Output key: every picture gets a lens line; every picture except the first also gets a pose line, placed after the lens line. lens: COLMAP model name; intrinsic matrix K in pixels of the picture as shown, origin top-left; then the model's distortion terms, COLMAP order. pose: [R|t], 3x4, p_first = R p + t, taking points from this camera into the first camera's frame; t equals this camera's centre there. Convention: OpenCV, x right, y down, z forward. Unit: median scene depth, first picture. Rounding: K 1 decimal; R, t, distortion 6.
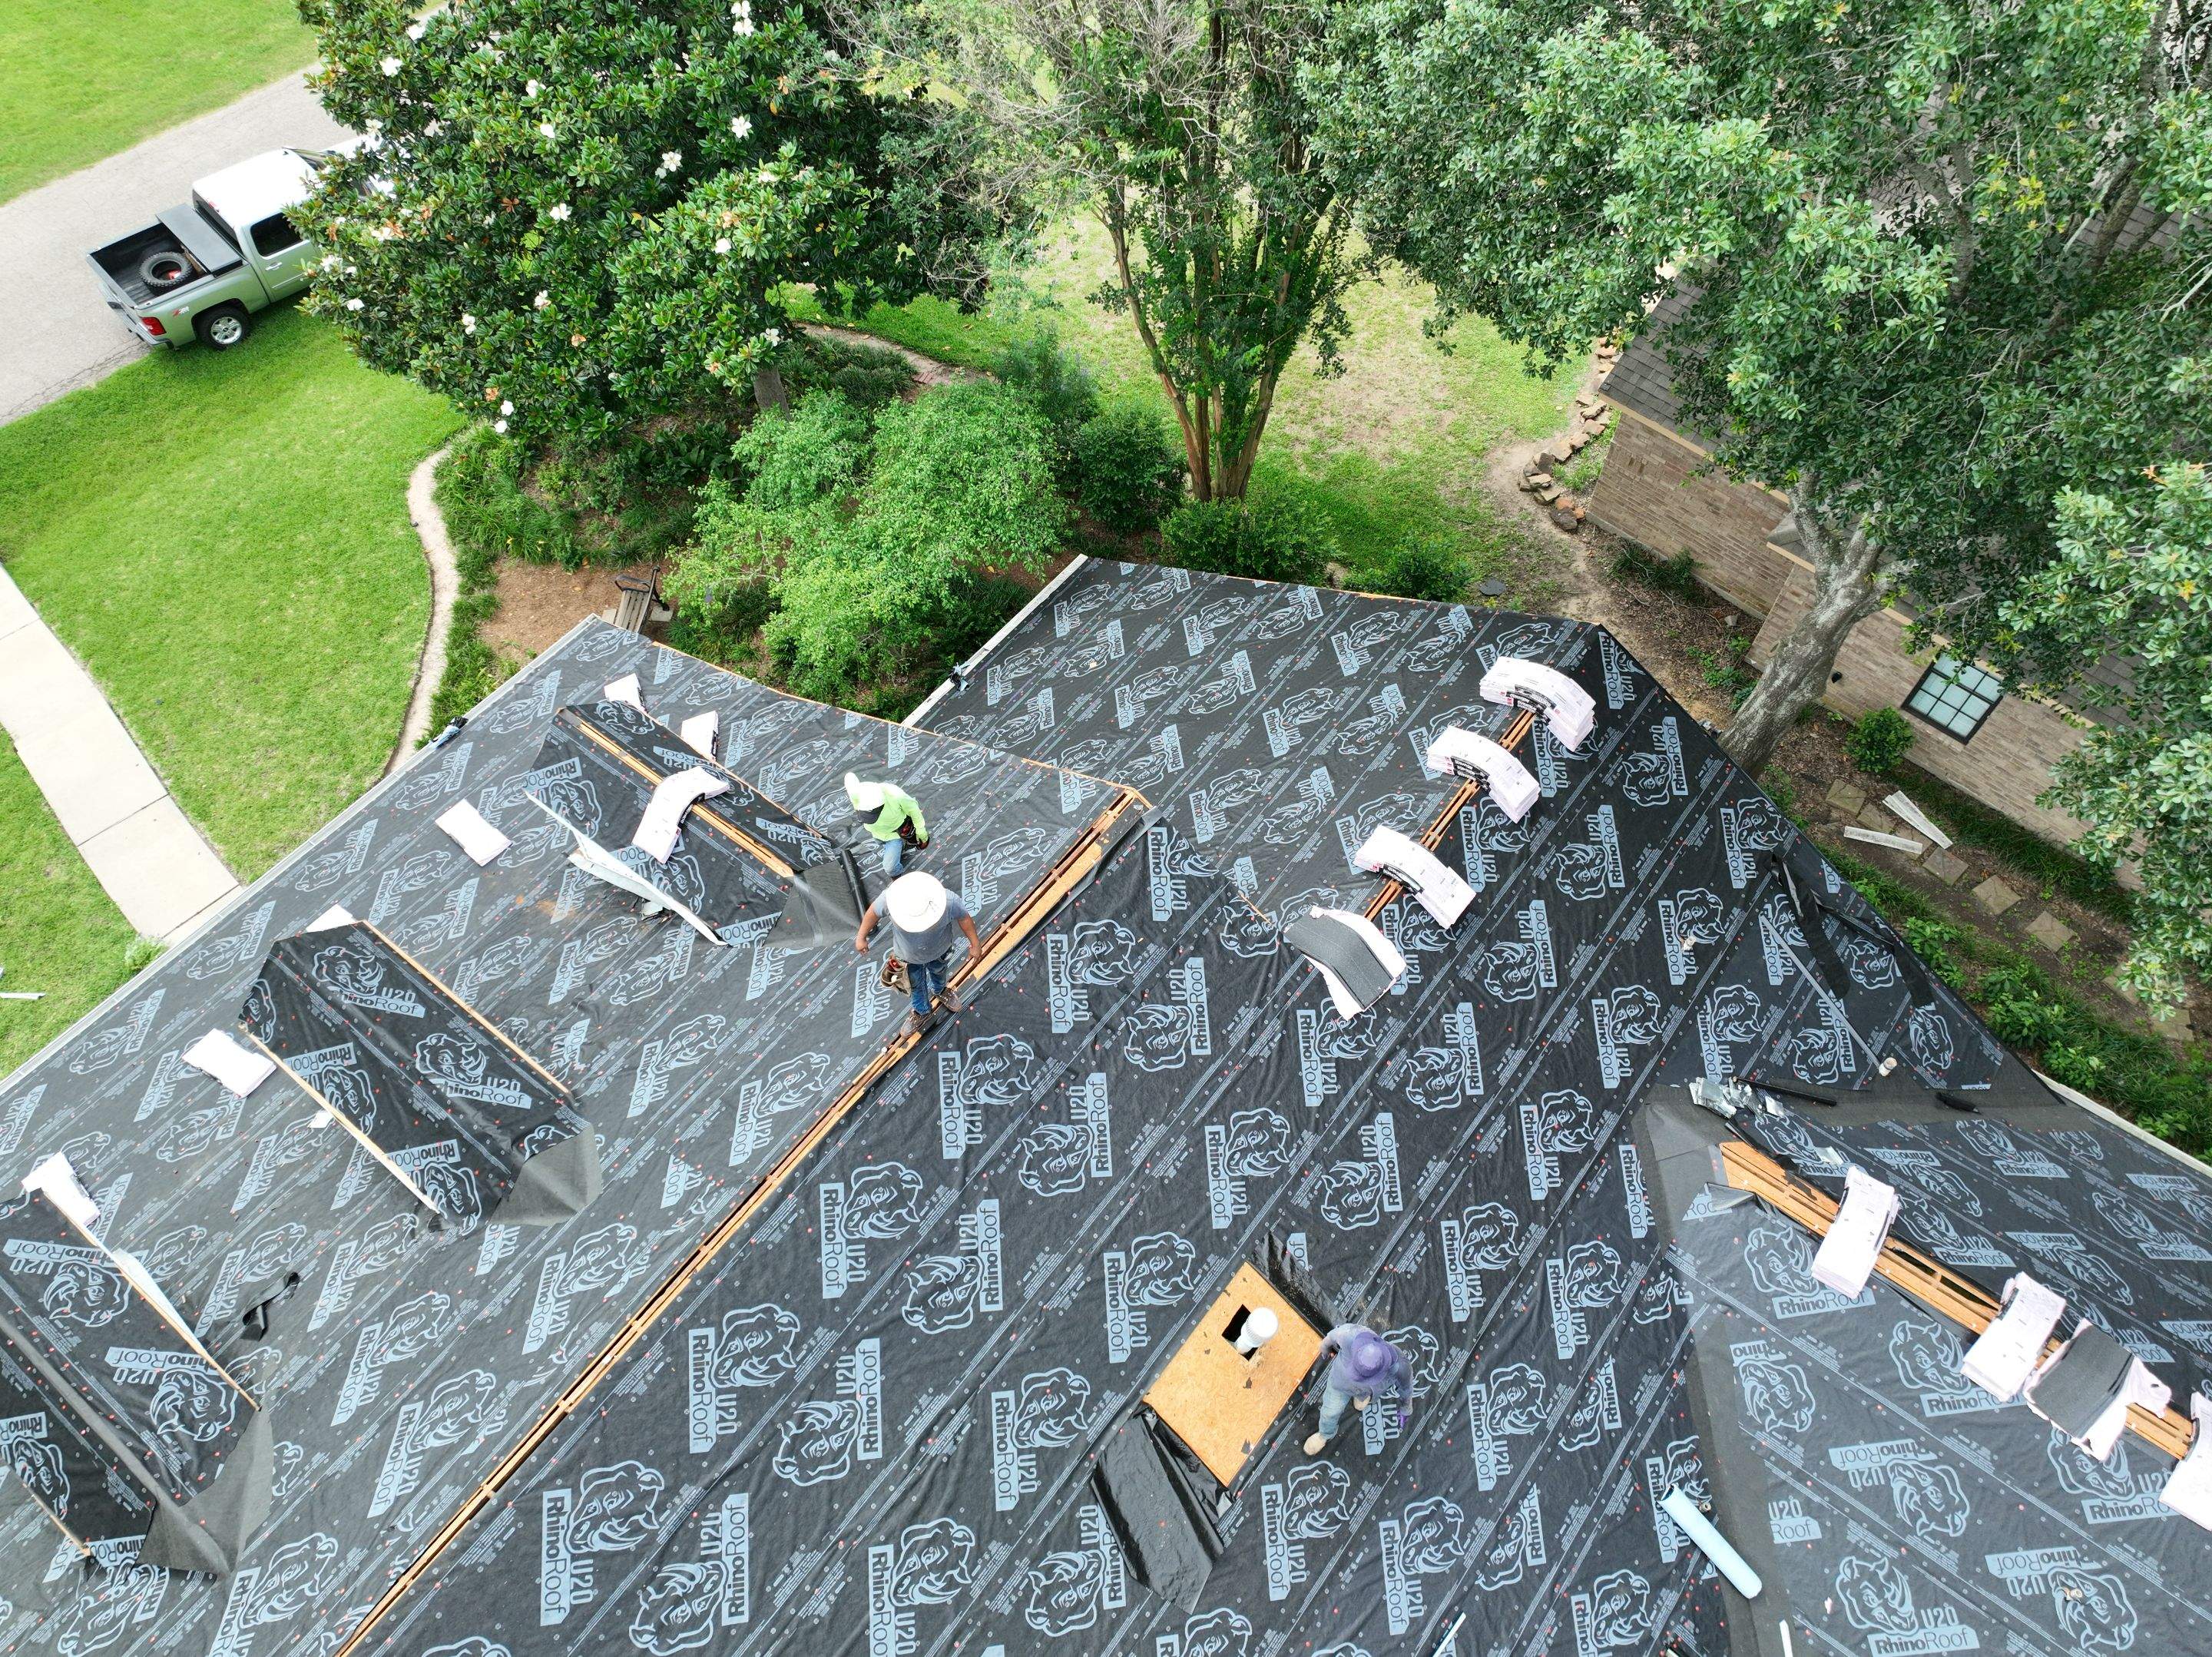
lens RADIAL K [[1554.1, 0, 1103.3], [0, 1554.1, 828.8], [0, 0, 1]] dist [-0.004005, 0.019614]
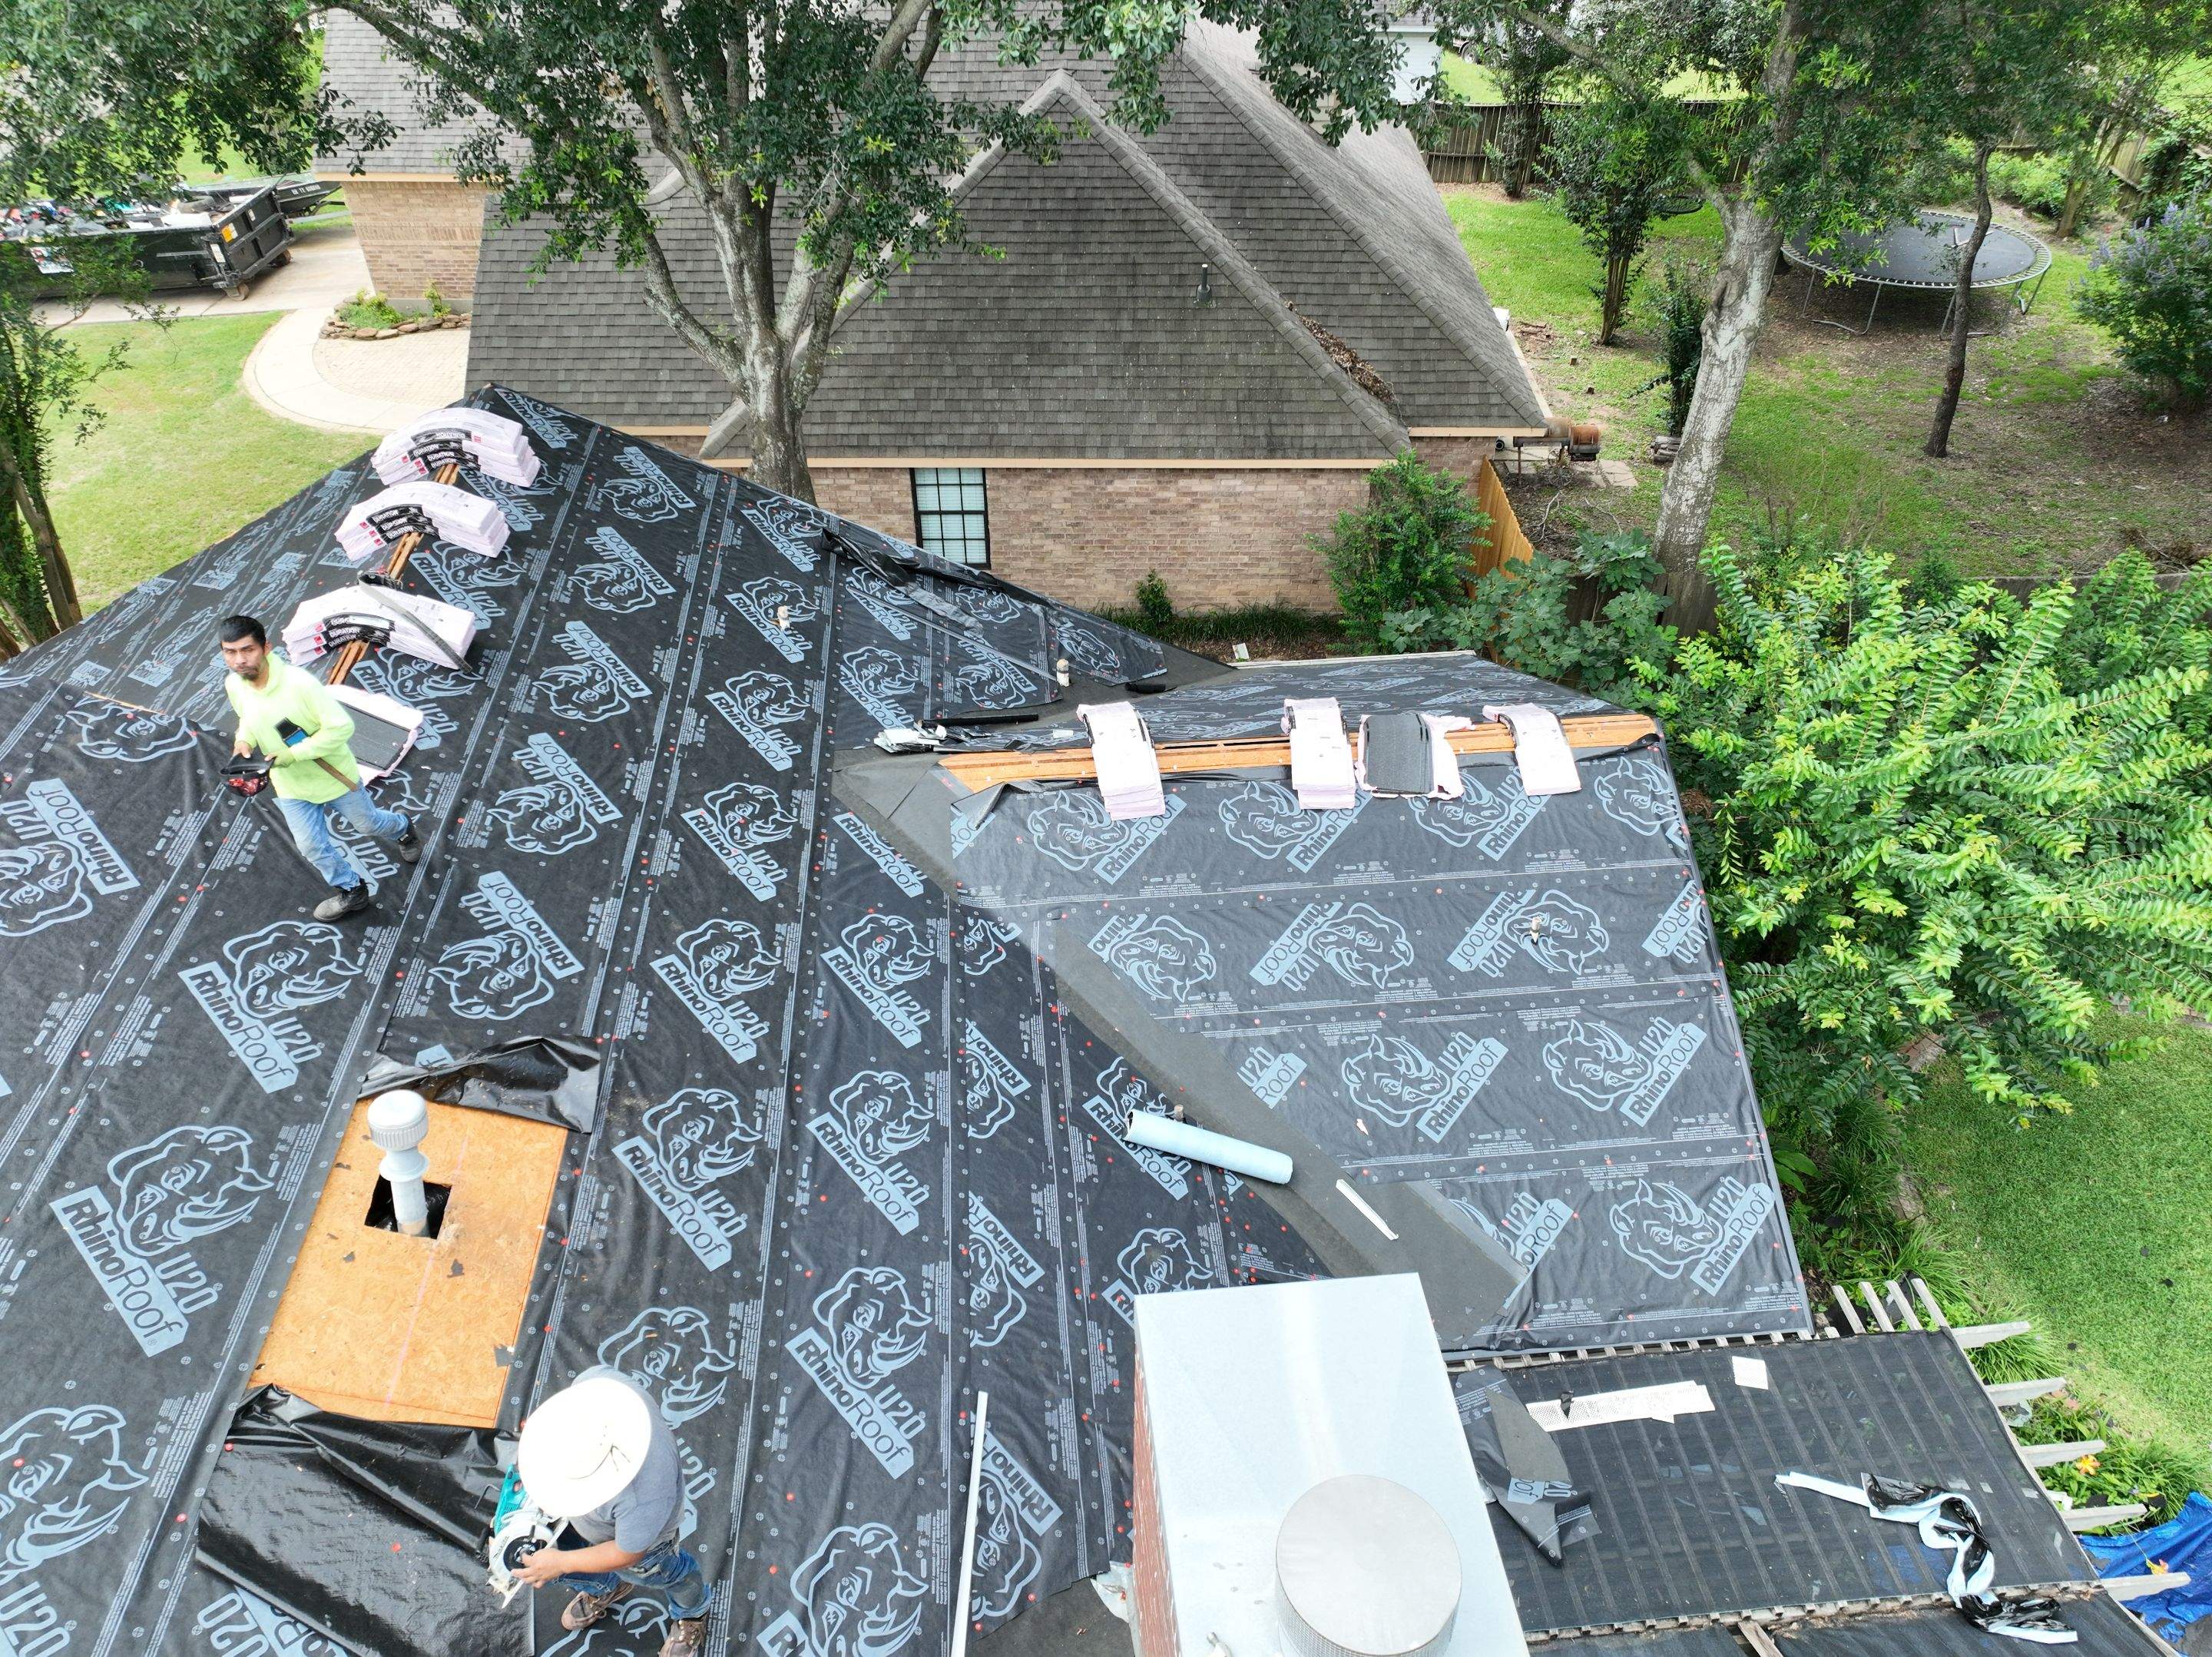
lens RADIAL K [[1549.8, 0, 1102.5], [0, 1549.8, 832.4], [0, 0, 1]] dist [-0.006406, 0.024692]
pose [[0.735495, -0.429935, 0.523644, 0.035325], [0.566725, 0.813948, -0.127718, 0.380951], [-0.371309, 0.390698, 0.842309, 0.331625]]
